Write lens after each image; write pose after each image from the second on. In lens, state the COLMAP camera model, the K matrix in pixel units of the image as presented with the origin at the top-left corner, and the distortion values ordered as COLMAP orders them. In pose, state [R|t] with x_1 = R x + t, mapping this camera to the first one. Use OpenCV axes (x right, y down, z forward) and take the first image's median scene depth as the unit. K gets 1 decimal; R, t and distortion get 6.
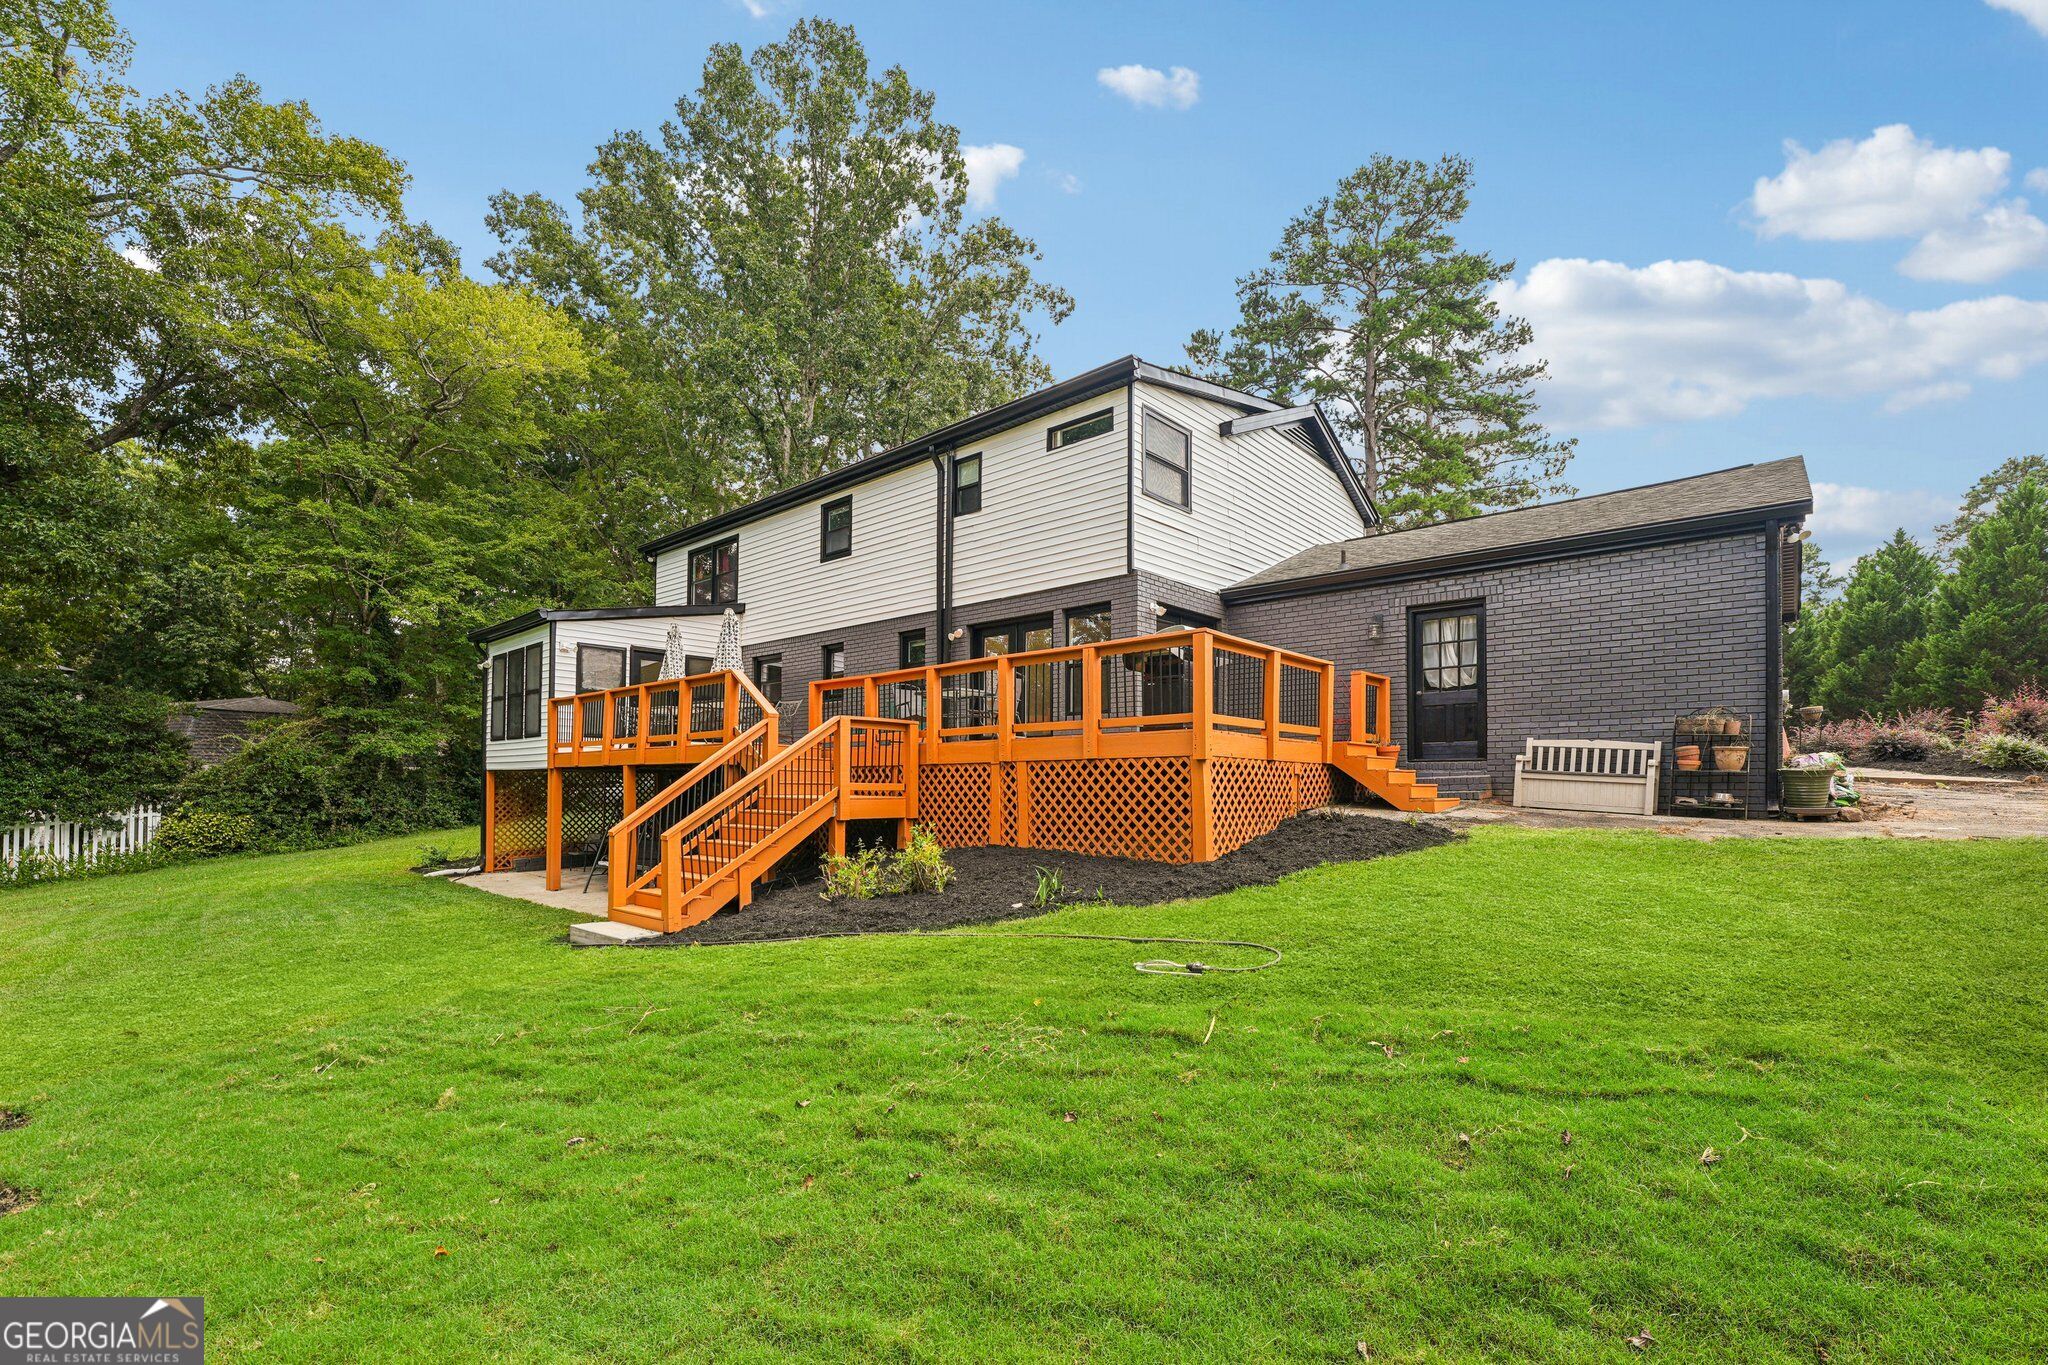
lens RADIAL K [[852.1, 0, 1087.9], [0, 852.1, 768.4], [0, 0, 1]] dist [-0.016931, 0.000062]
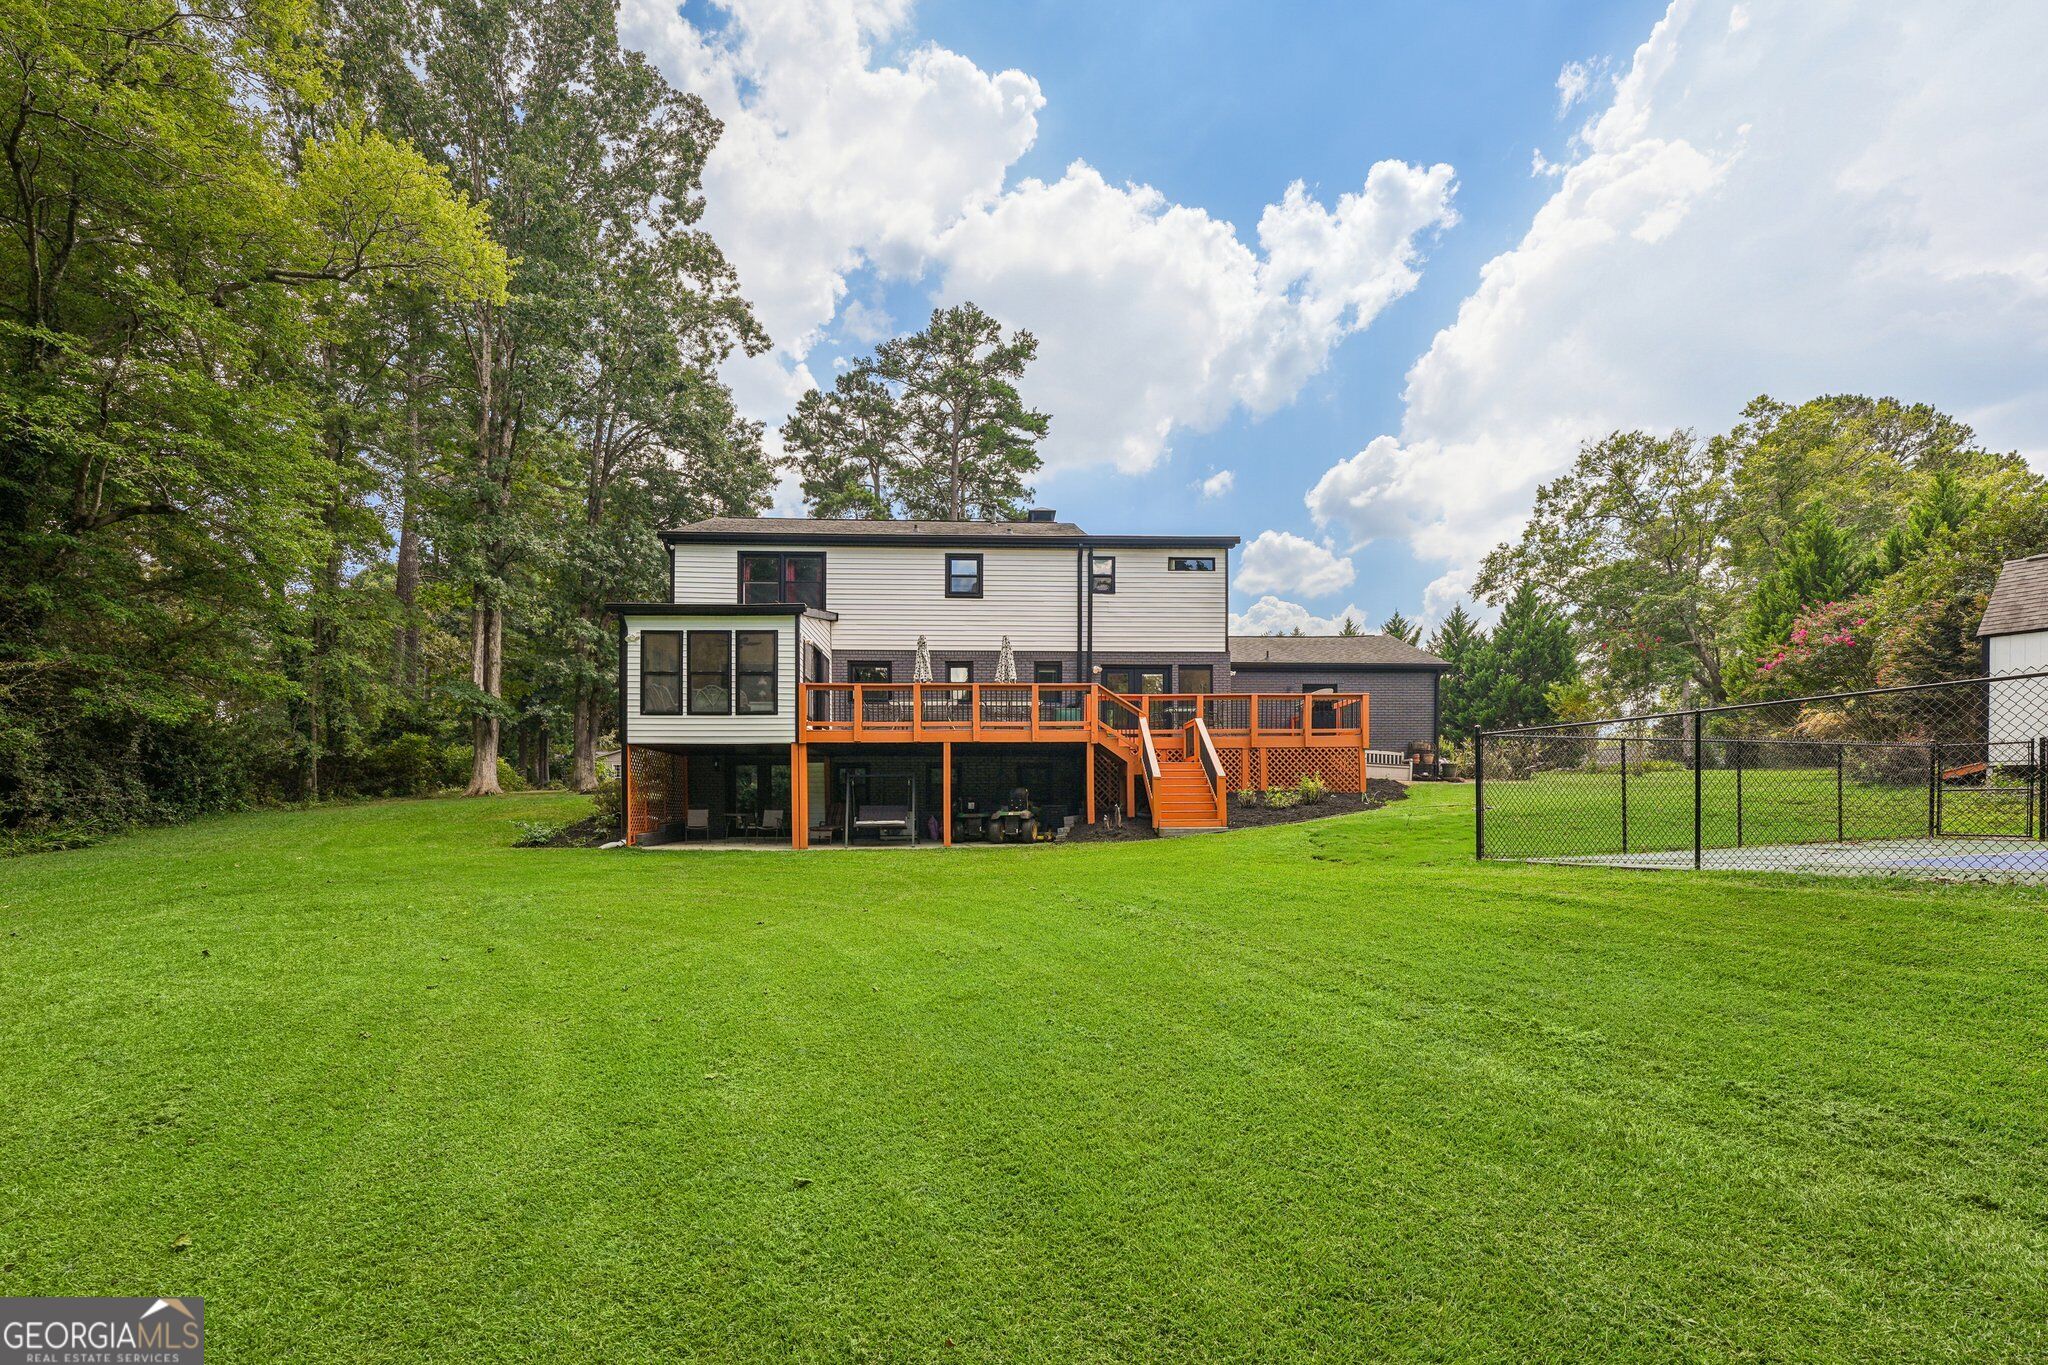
lens RADIAL K [[867.5, 0, 983.3], [0, 867.5, 809.2], [0, 0, 1]] dist [-0.000158, 0.000039]
pose [[0.758487, -0.003383, 0.651679, -1.355962], [-0.006963, 0.999887, 0.013295, 0.080699], [-0.651651, -0.014621, 0.758378, -0.081877]]
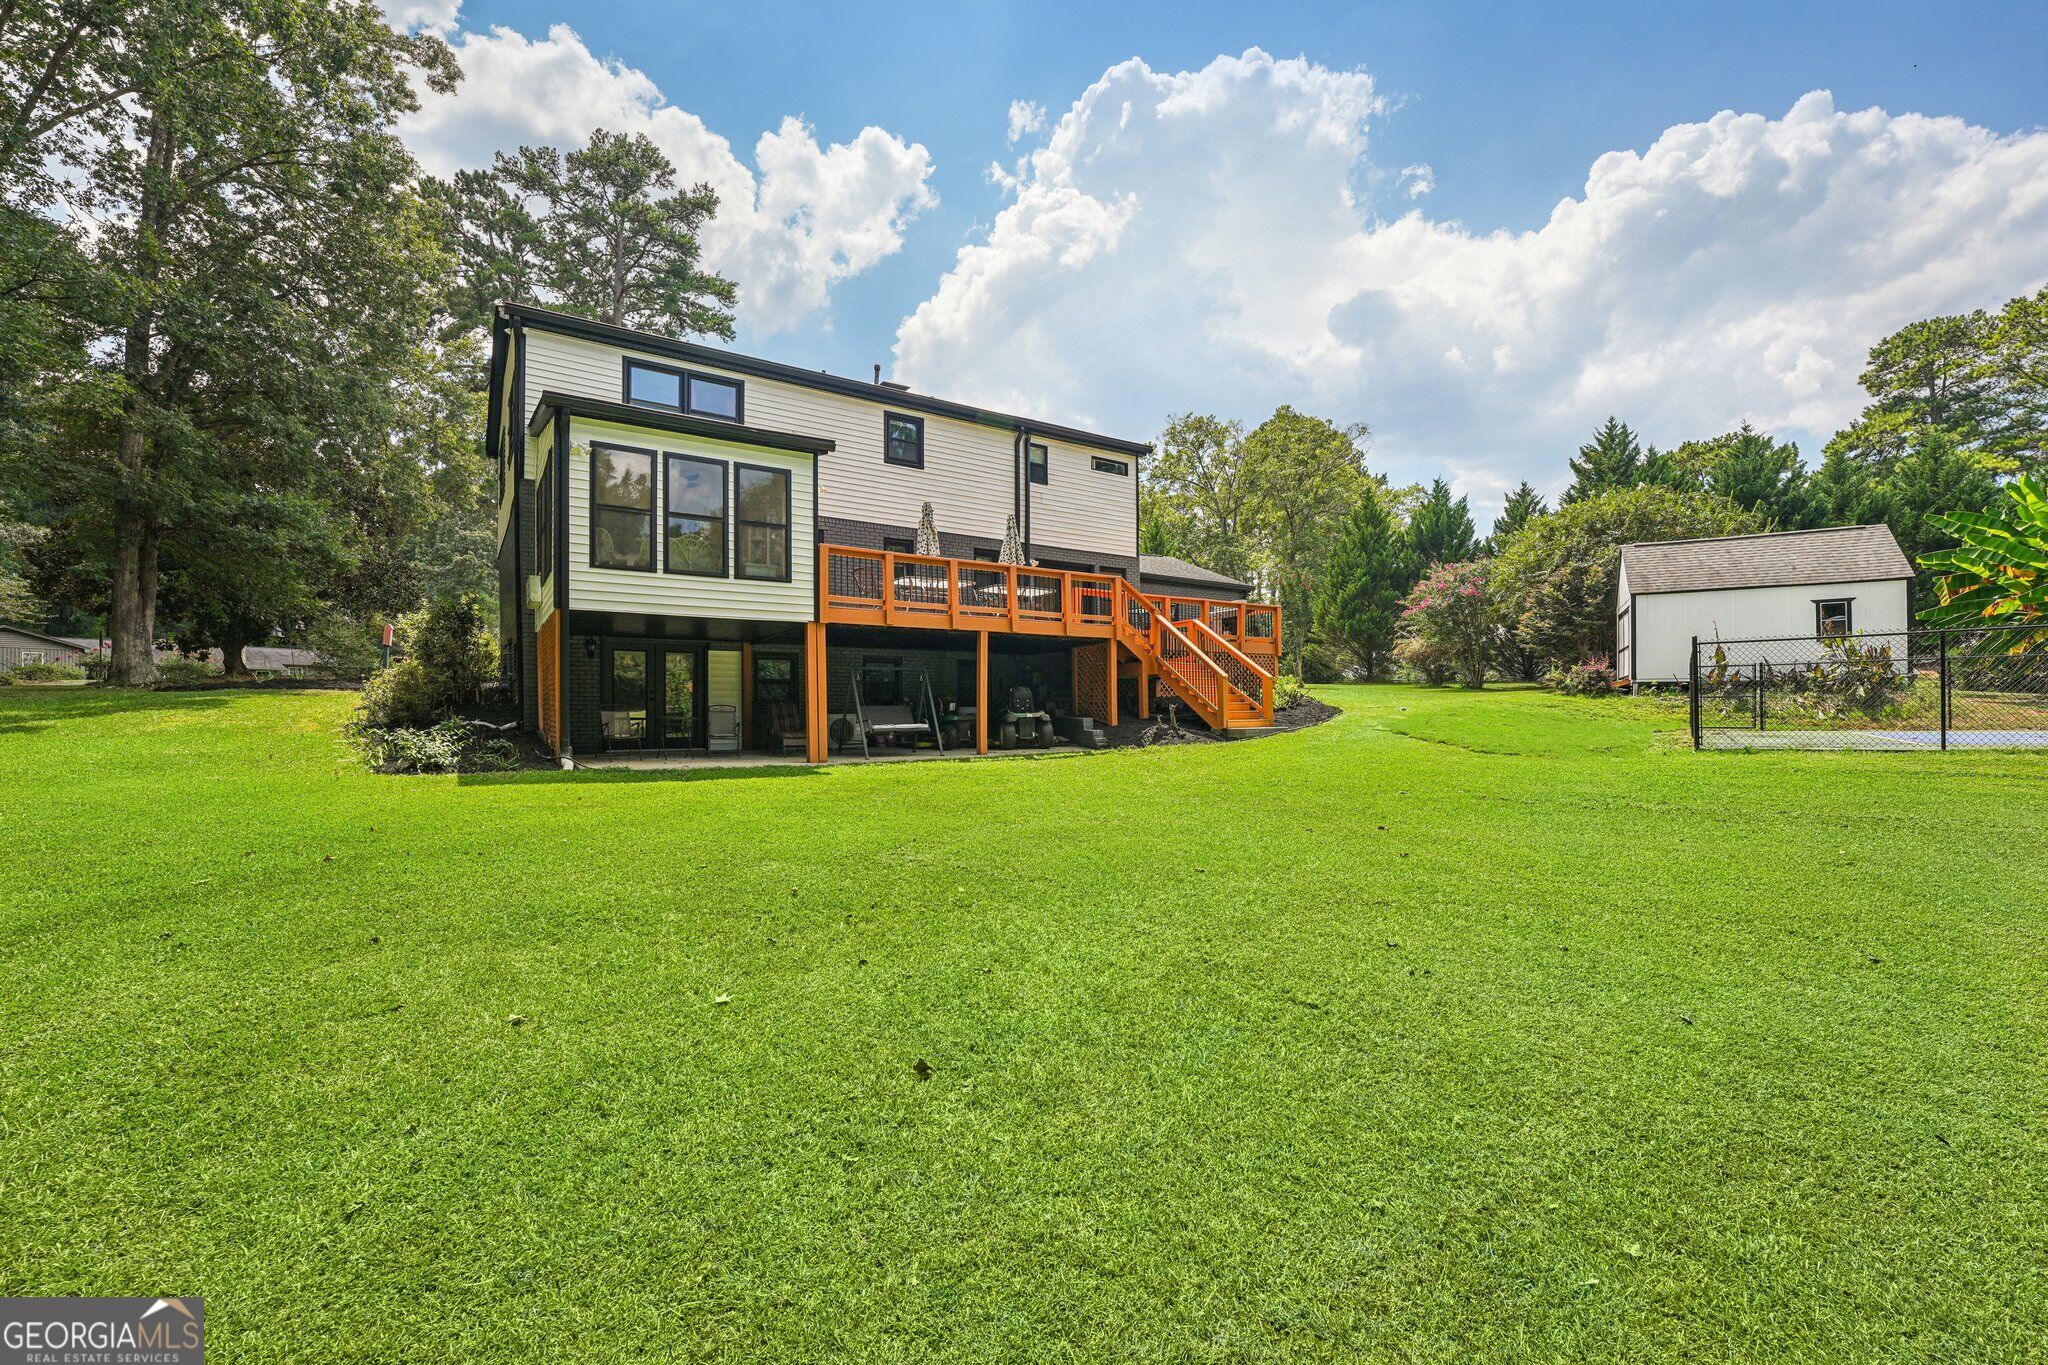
lens RADIAL K [[855.2, 0, 988.2], [0, 855.2, 713.6], [0, 0, 1]] dist [-0.010263, 0.000159]
pose [[0.318475, -0.000733, 0.947931, -1.585302], [-0.012717, 0.999906, 0.005045, 0.097818], [-0.947846, -0.013662, 0.318436, 0.598999]]
